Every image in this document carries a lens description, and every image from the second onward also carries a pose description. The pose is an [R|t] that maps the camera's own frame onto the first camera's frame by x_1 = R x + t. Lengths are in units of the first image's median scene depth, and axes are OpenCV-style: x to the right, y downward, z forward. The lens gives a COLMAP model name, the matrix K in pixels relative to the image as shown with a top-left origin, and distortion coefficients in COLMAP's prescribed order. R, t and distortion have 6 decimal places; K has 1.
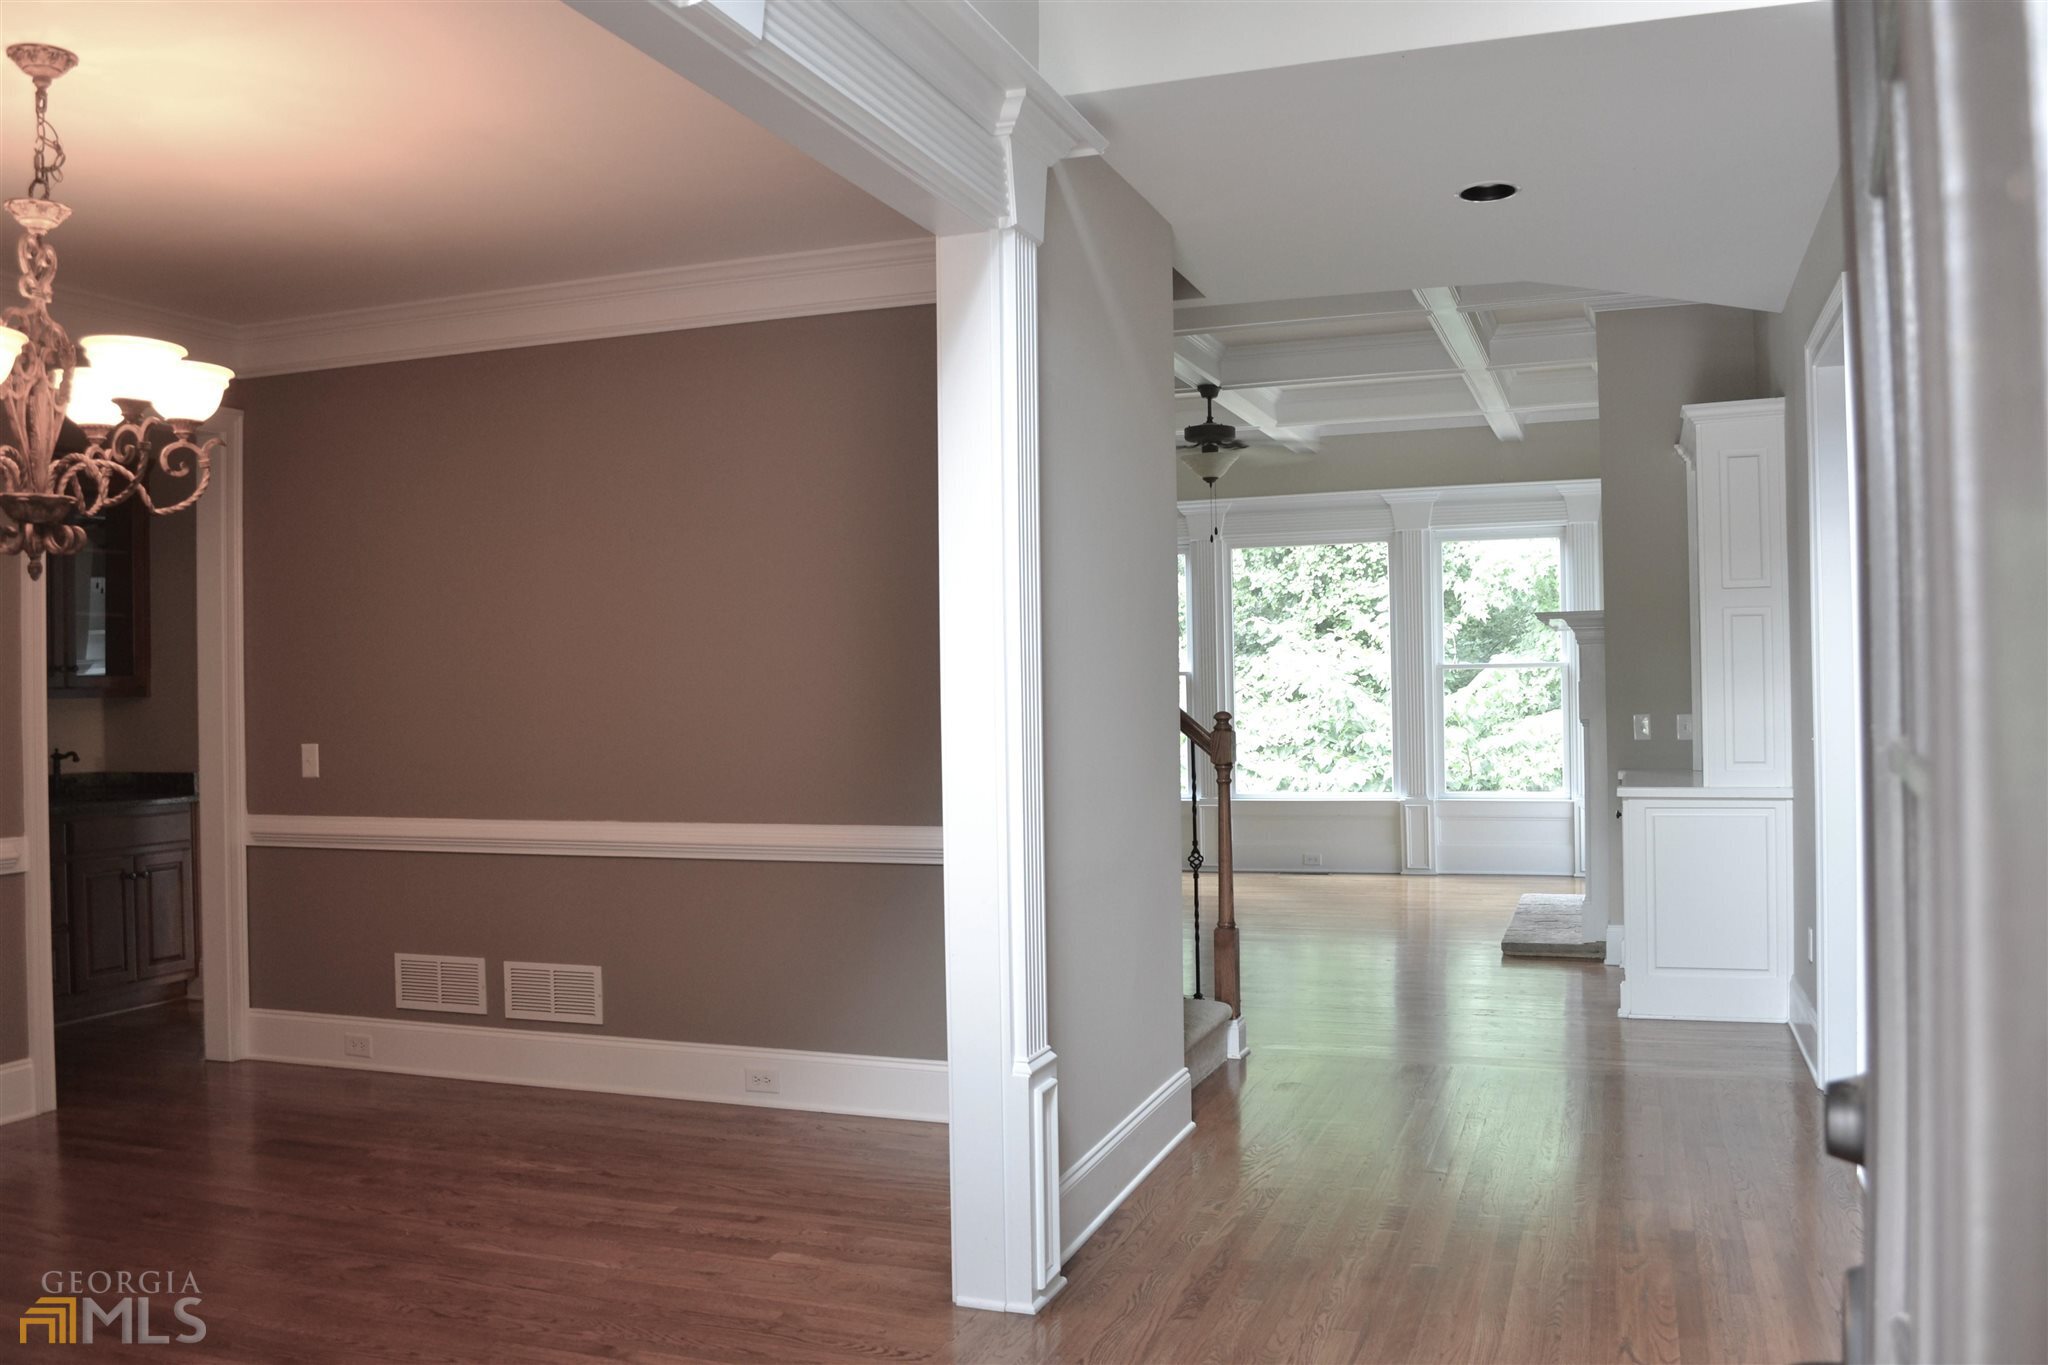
lens RADIAL K [[1549.2, 0, 1024.0], [0, 1549.2, 682.5], [0, 0, 1]] dist [-0.067947, -0.005307]
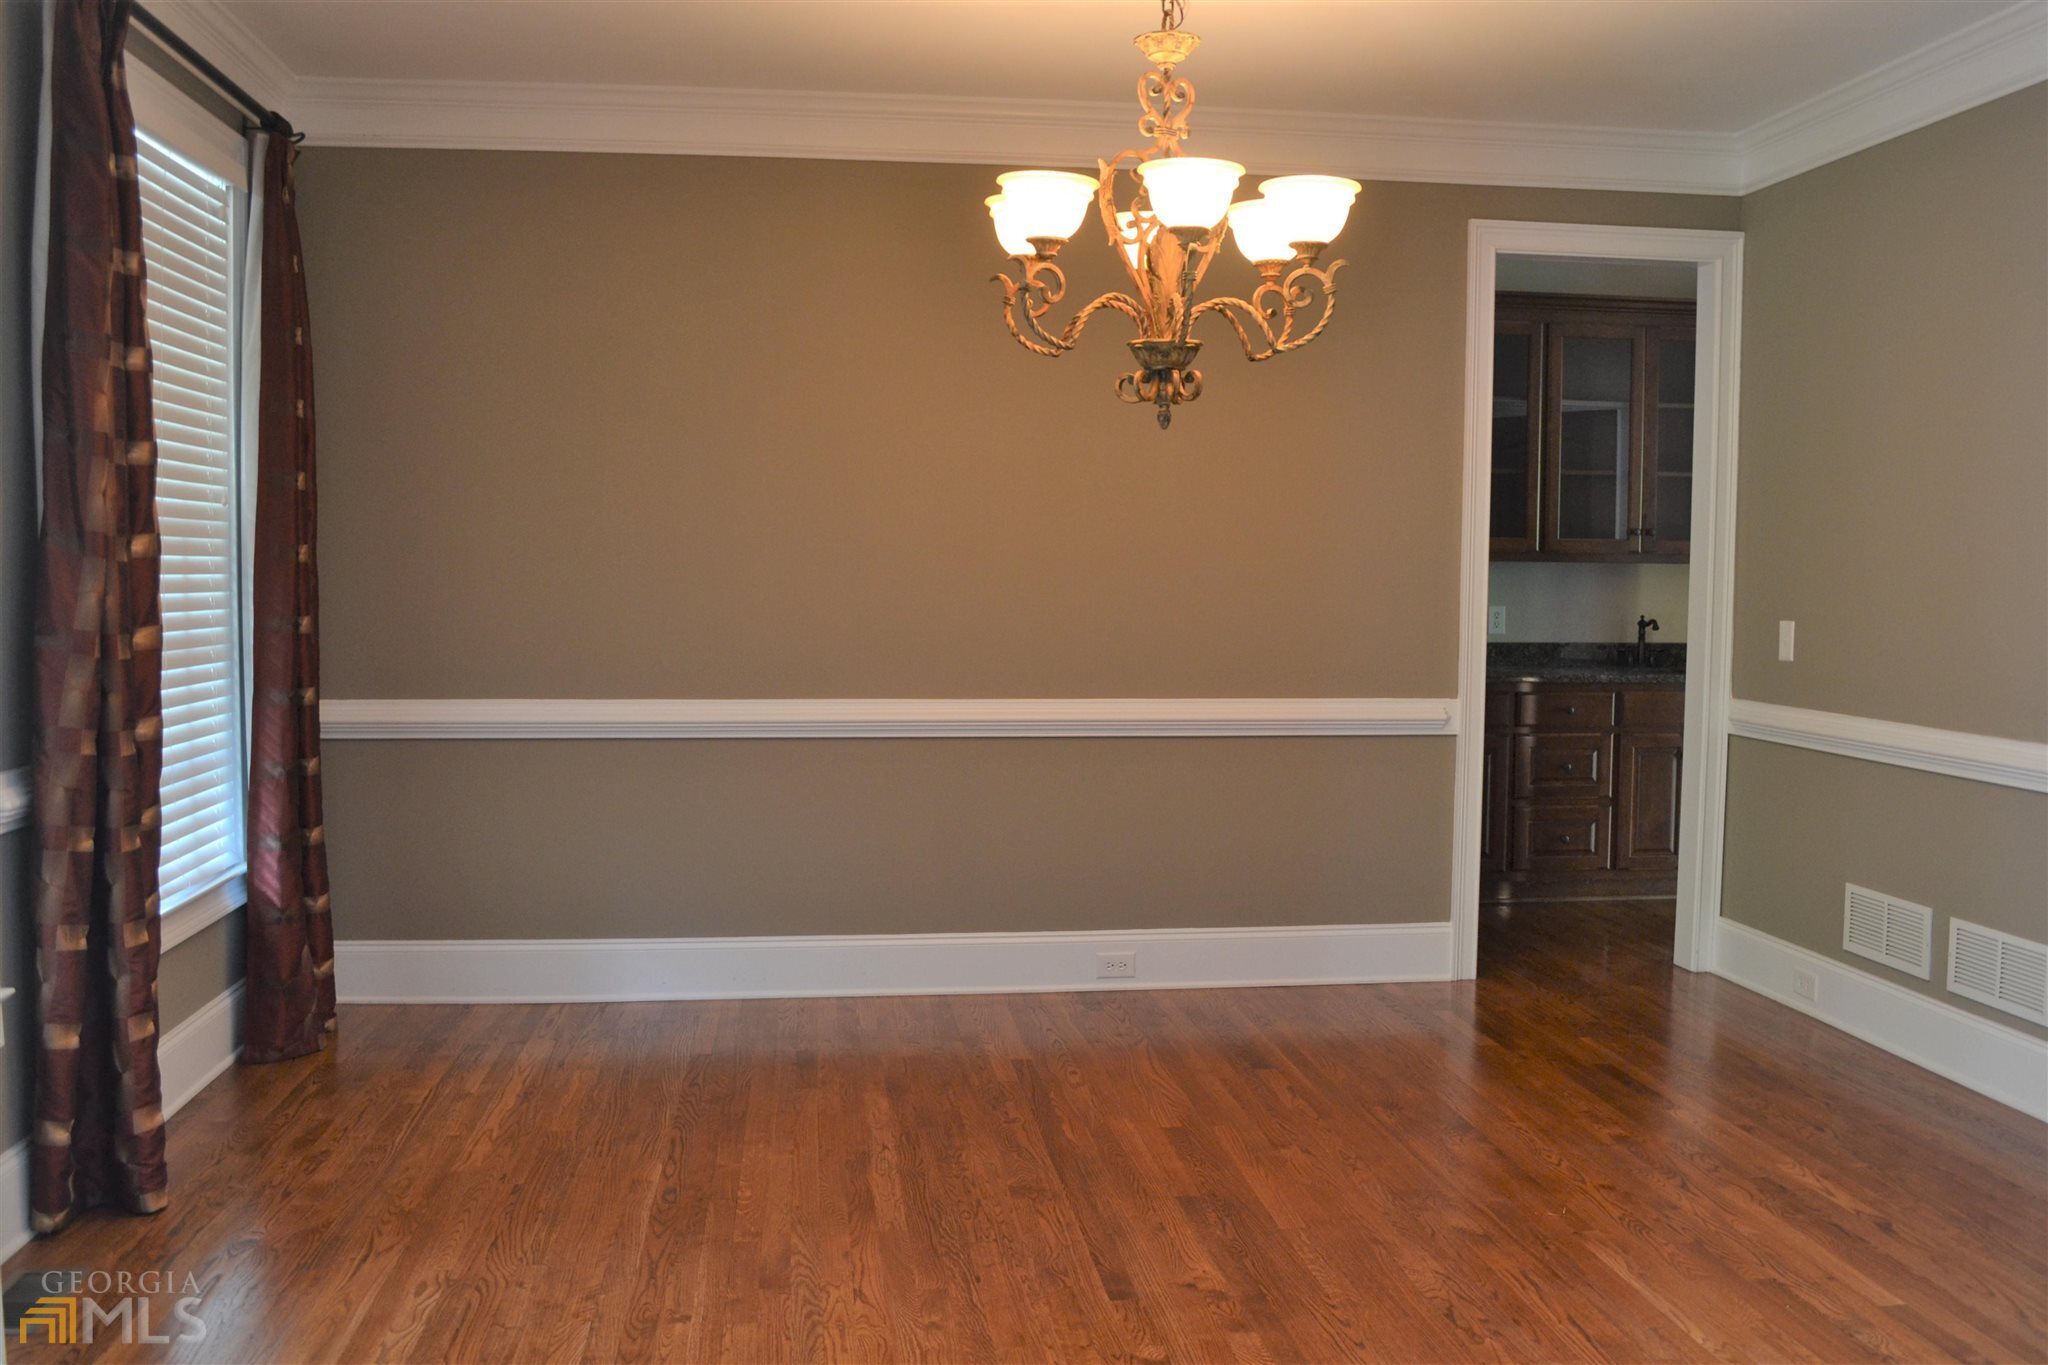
lens RADIAL K [[1676.5, 0, 1020.6], [0, 1676.5, 675.3], [0, 0, 1]] dist [-0.073802, -0.004361]
pose [[0.483701, 0.078147, -0.871738, 0.179020], [-0.014708, 0.996591, 0.081179, 0.003323], [0.875110, -0.026445, 0.483201, 0.268419]]
